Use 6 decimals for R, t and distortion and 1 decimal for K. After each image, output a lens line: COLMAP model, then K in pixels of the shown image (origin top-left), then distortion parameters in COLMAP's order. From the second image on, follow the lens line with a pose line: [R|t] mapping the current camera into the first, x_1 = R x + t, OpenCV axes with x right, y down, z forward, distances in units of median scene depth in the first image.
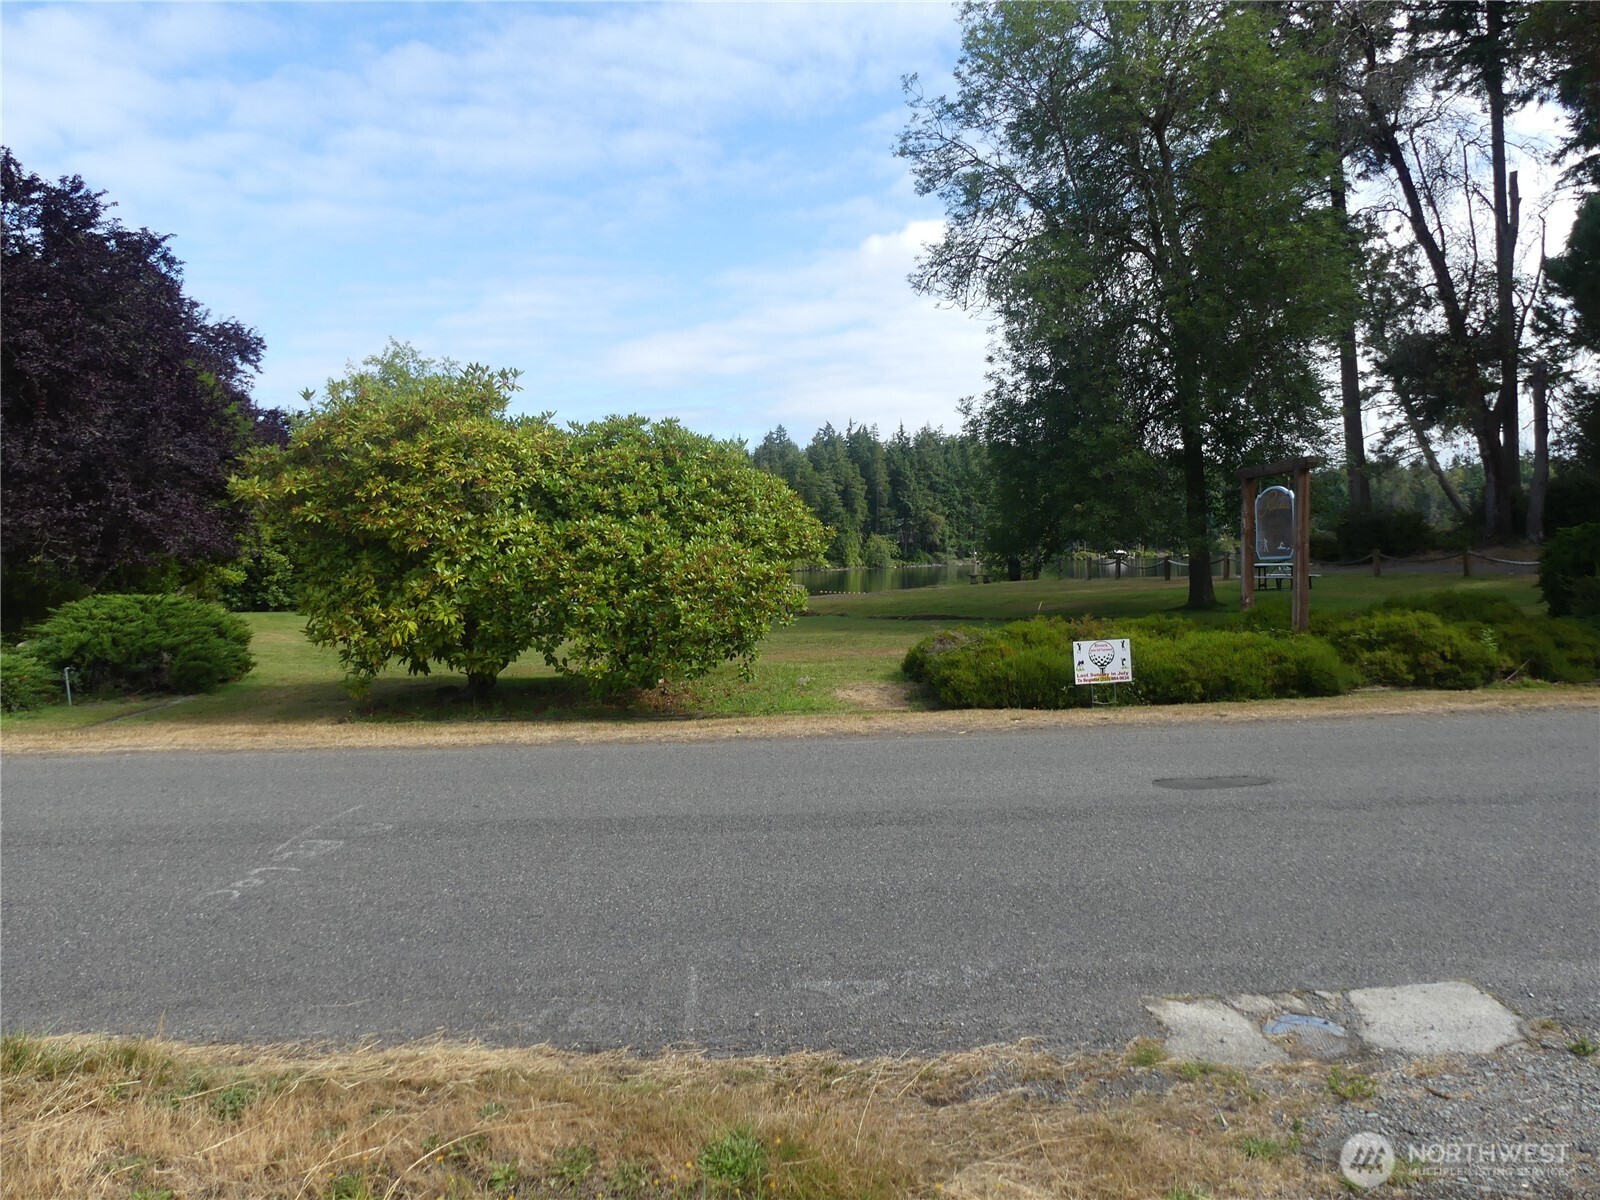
lens RADIAL K [[1196.3, 0, 810.3], [0, 1196.3, 583.5], [0, 0, 1]] dist [-0.035969, 0.028882]
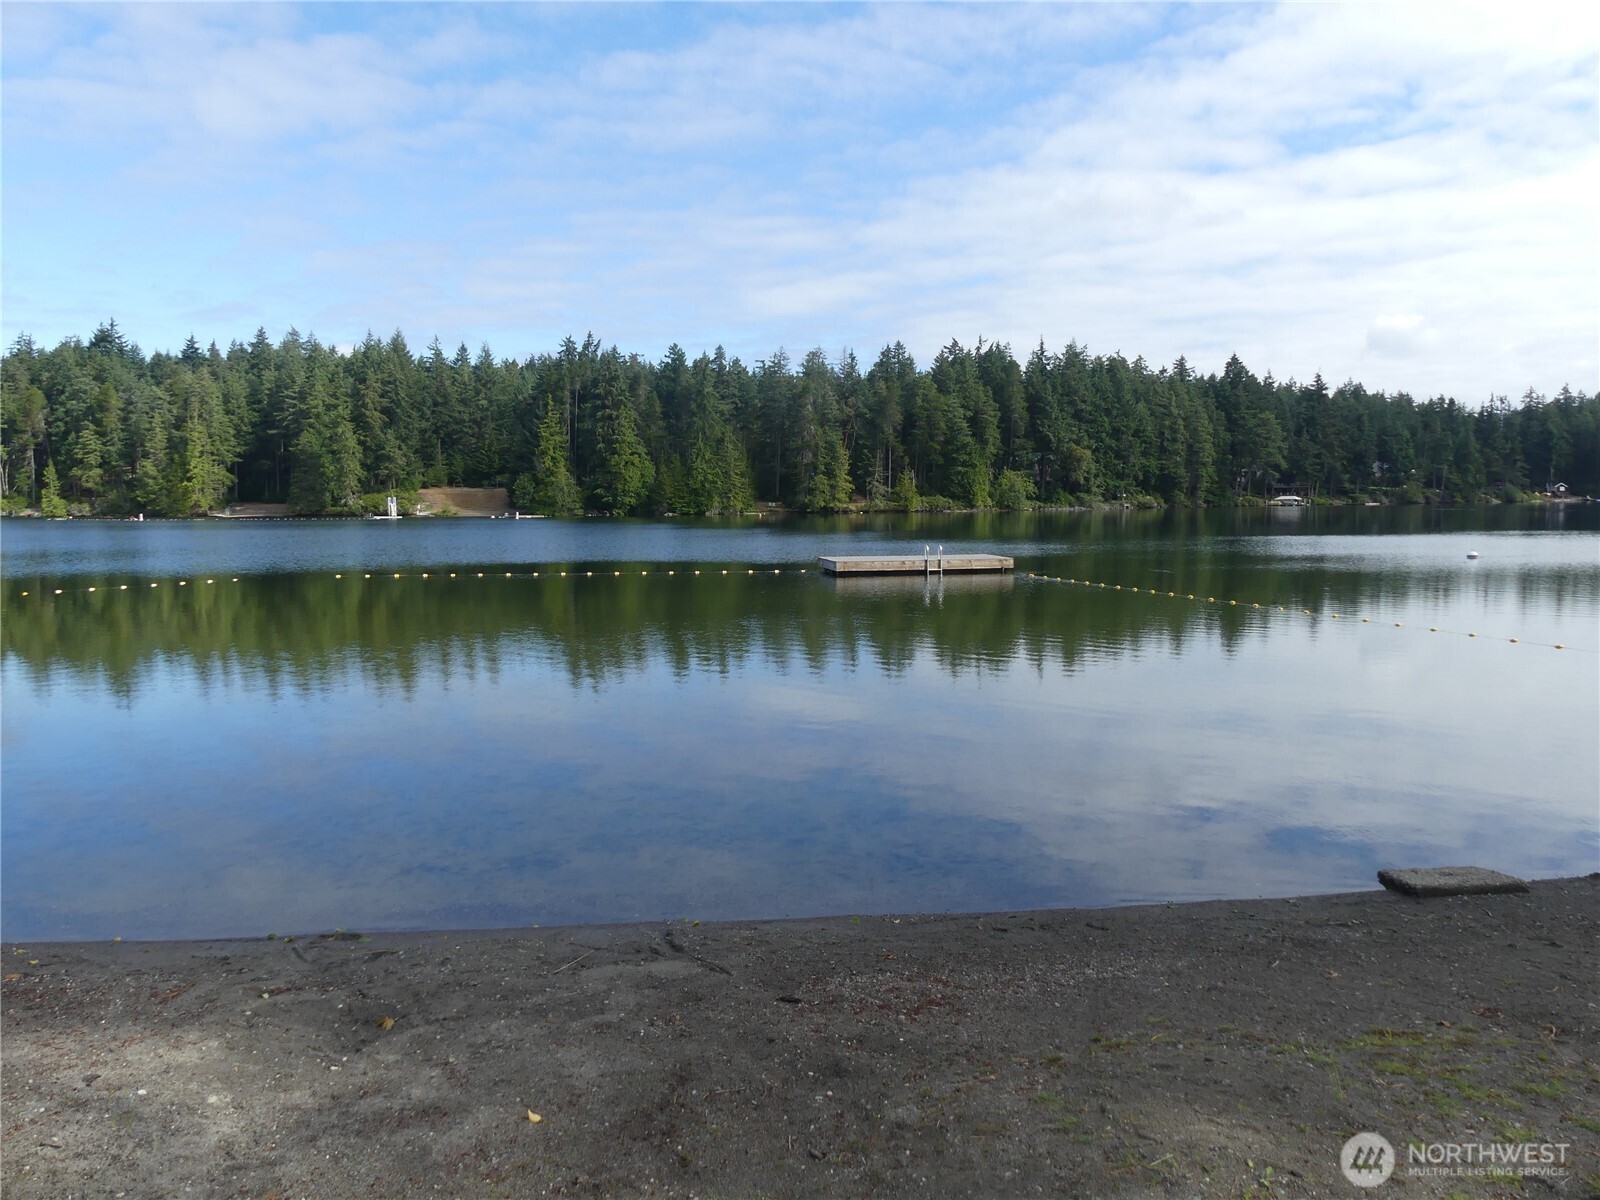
lens RADIAL K [[1196.3, 0, 788.8], [0, 1196.3, 583.2], [0, 0, 1]] dist [-0.035969, 0.028882]
pose [[0.994054, 0.031156, -0.104338, -0.073513], [-0.025327, 0.998068, 0.056734, -0.039081], [0.105904, -0.053754, 0.992922, 1.034094]]
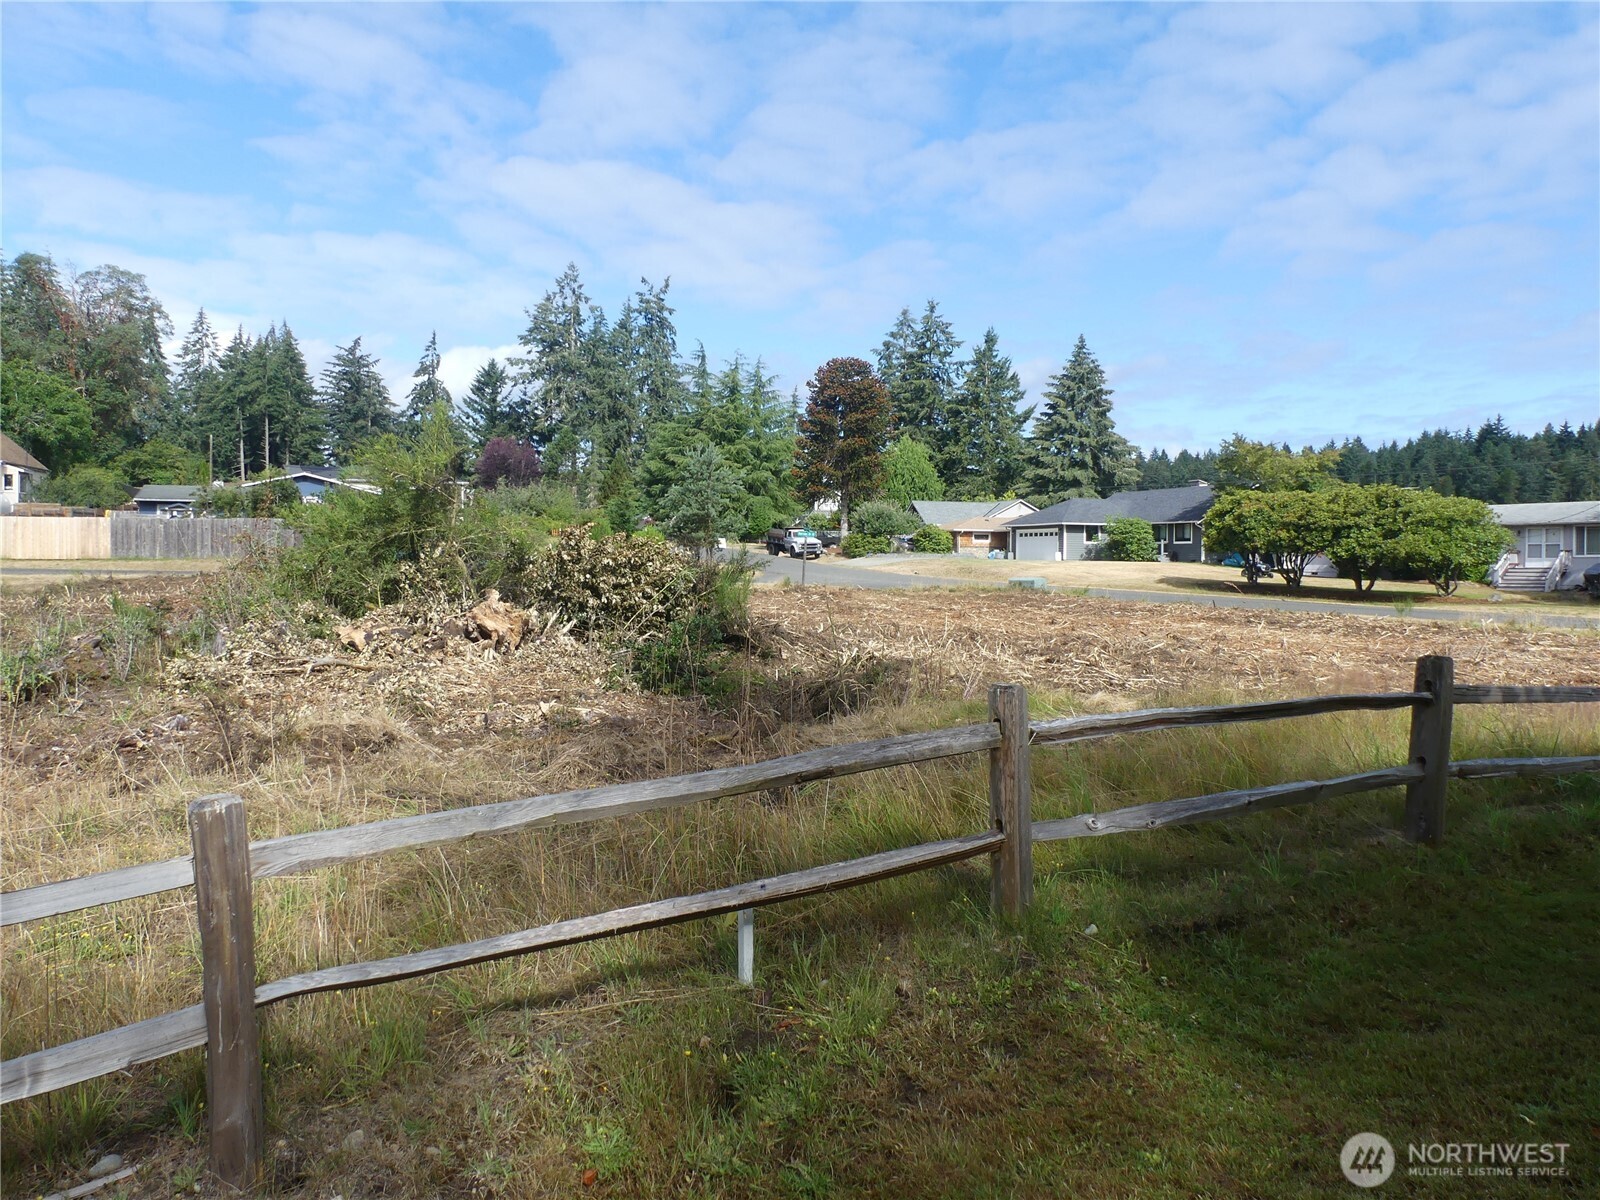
lens RADIAL K [[1196.3, 0, 802.8], [0, 1196.3, 598.7], [0, 0, 1]] dist [-0.035969, 0.028882]
pose [[0.497089, 0.050582, -0.866224, 0.118100], [-0.028227, 0.998714, 0.042120, 0.001428], [0.867240, 0.003514, 0.497878, -0.776580]]
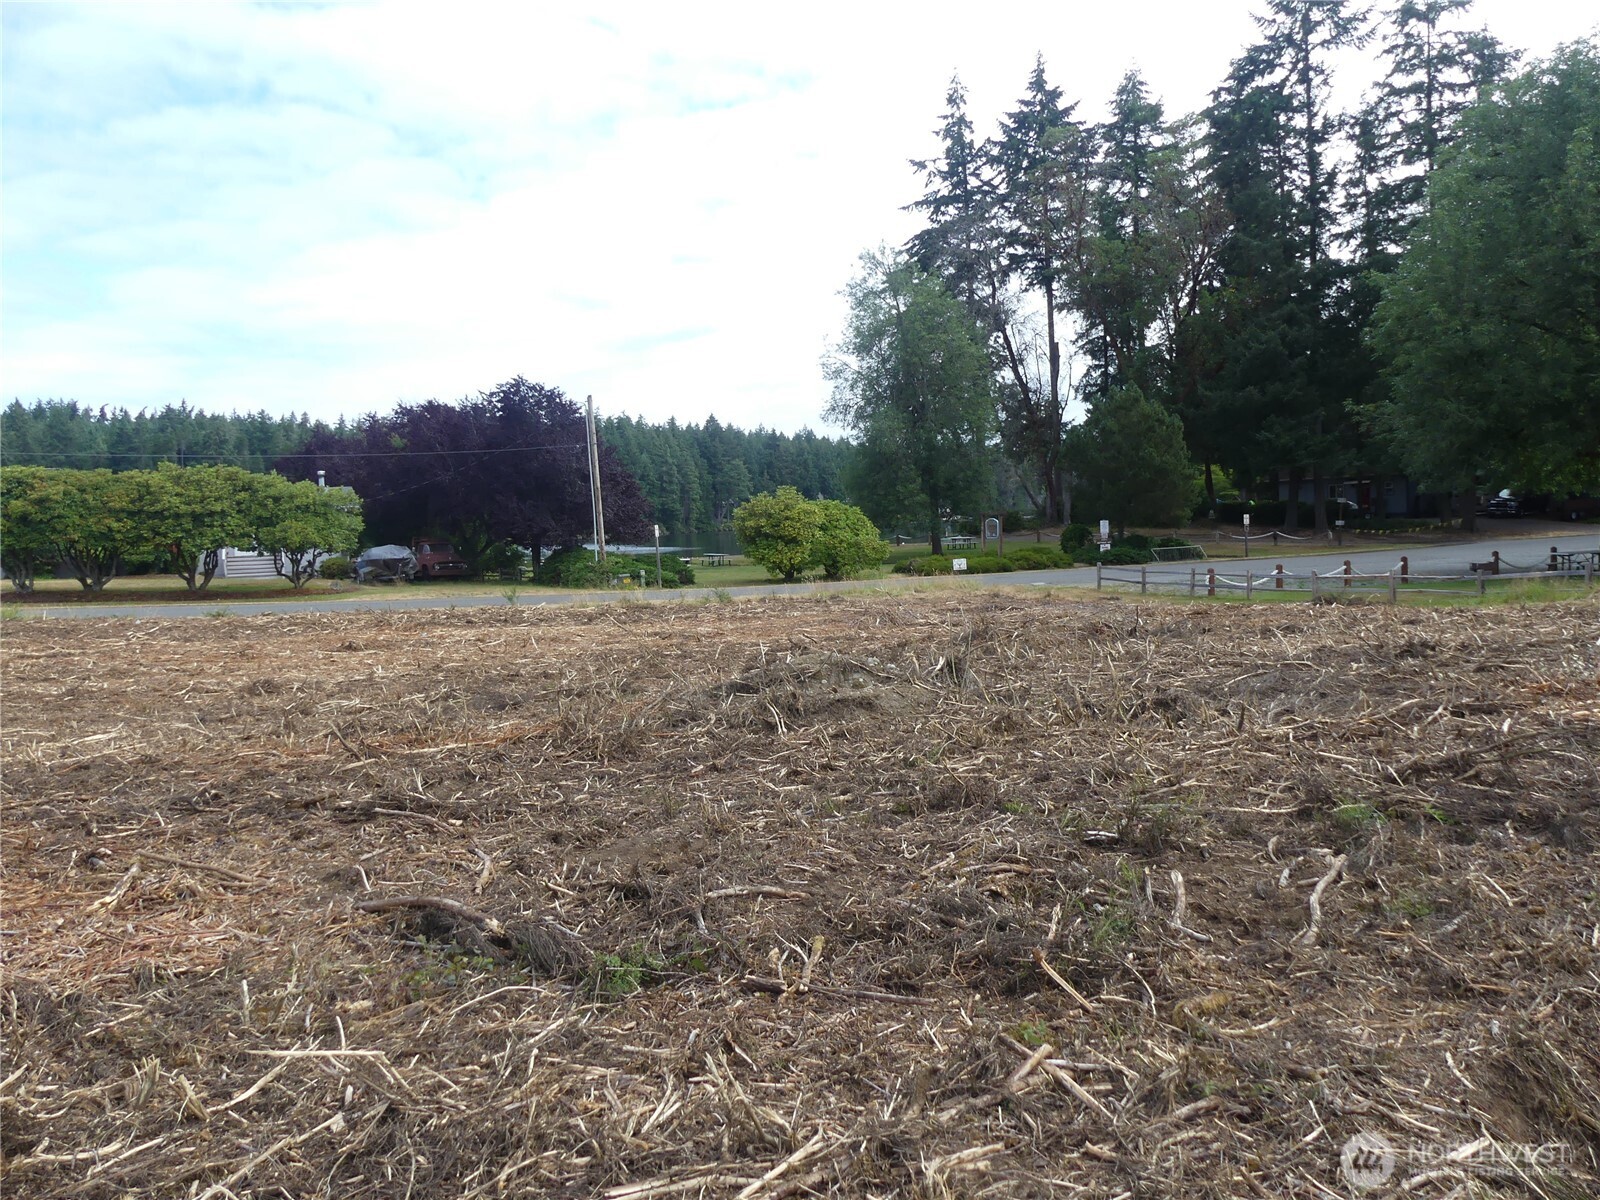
lens RADIAL K [[1196.3, 0, 807.3], [0, 1196.3, 592.7], [0, 0, 1]] dist [-0.035969, 0.028882]
pose [[0.950296, -0.025004, 0.310342, -0.460524], [0.014712, 0.999263, 0.035457, 0.002758], [-0.311000, -0.029129, 0.949963, -0.826538]]
